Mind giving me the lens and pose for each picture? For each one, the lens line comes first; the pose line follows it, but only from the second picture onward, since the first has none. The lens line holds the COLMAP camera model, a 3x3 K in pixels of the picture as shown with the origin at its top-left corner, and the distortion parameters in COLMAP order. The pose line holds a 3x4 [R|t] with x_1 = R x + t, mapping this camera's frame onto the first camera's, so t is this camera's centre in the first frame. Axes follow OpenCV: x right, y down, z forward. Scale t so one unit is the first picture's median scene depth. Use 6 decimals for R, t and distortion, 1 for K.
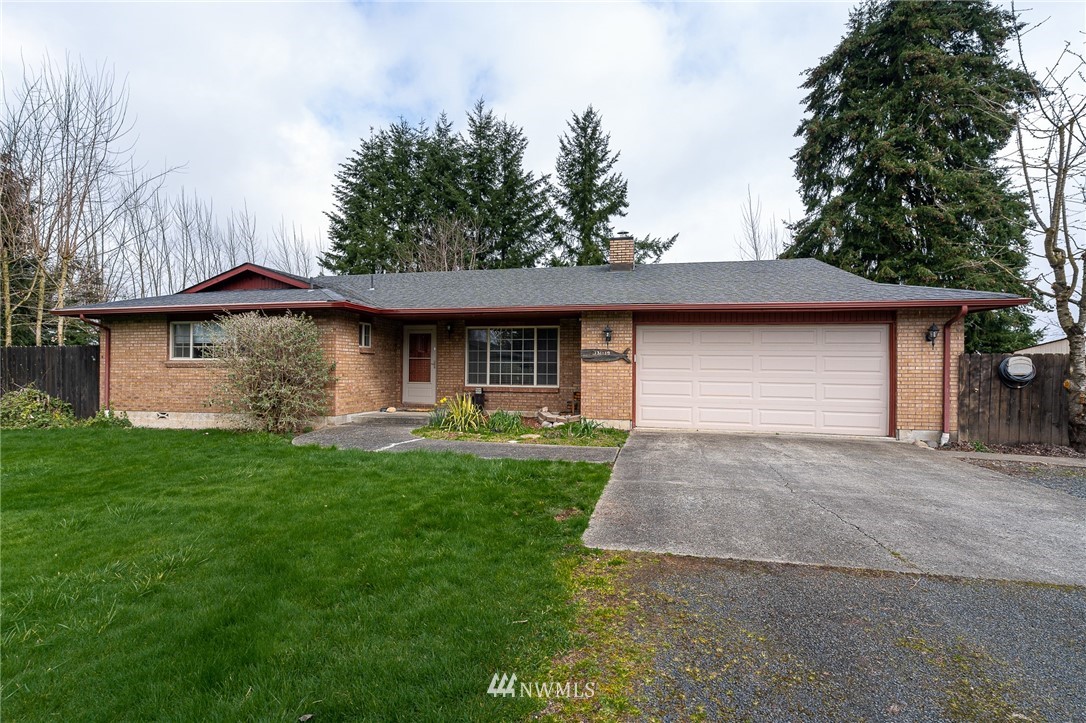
lens RADIAL K [[507.3, 0, 543.0], [0, 507.3, 361.5], [0, 0, 1]] dist [-0.002367, 0.000576]
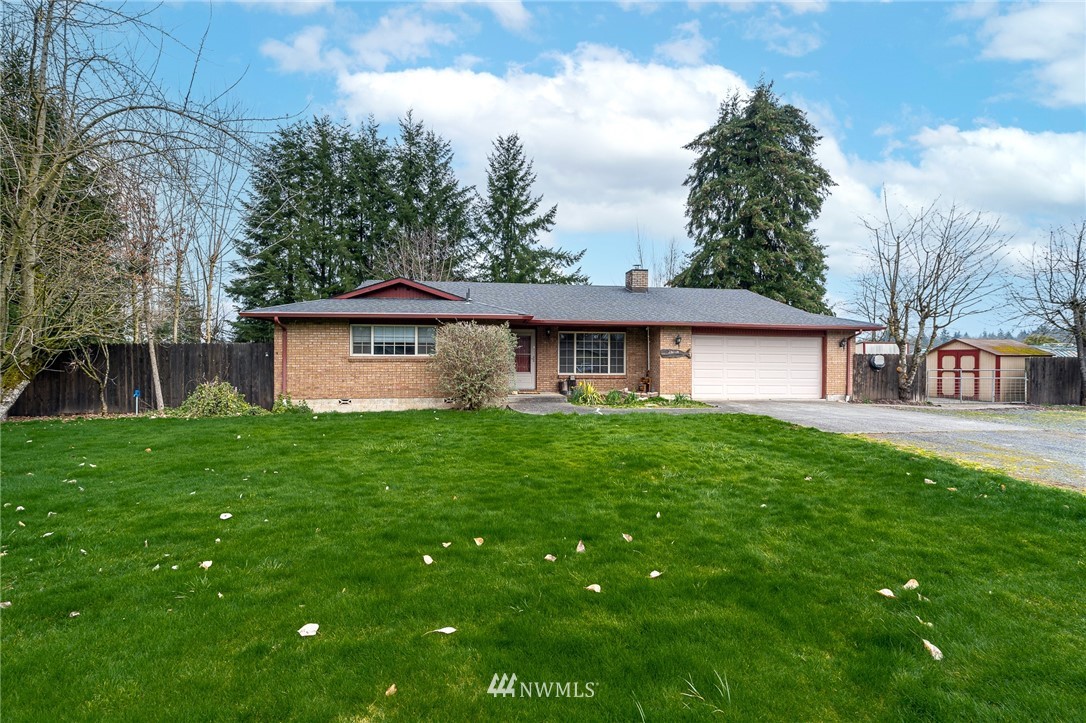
lens RADIAL K [[499.5, 0, 543.0], [0, 499.5, 361.5], [0, 0, 1]] dist [-0.008106, -0.000025]
pose [[0.939573, -0.003634, 0.342330, -0.643504], [-0.002906, 0.999823, 0.018589, -0.011942], [-0.342337, -0.018460, 0.939396, -0.250451]]
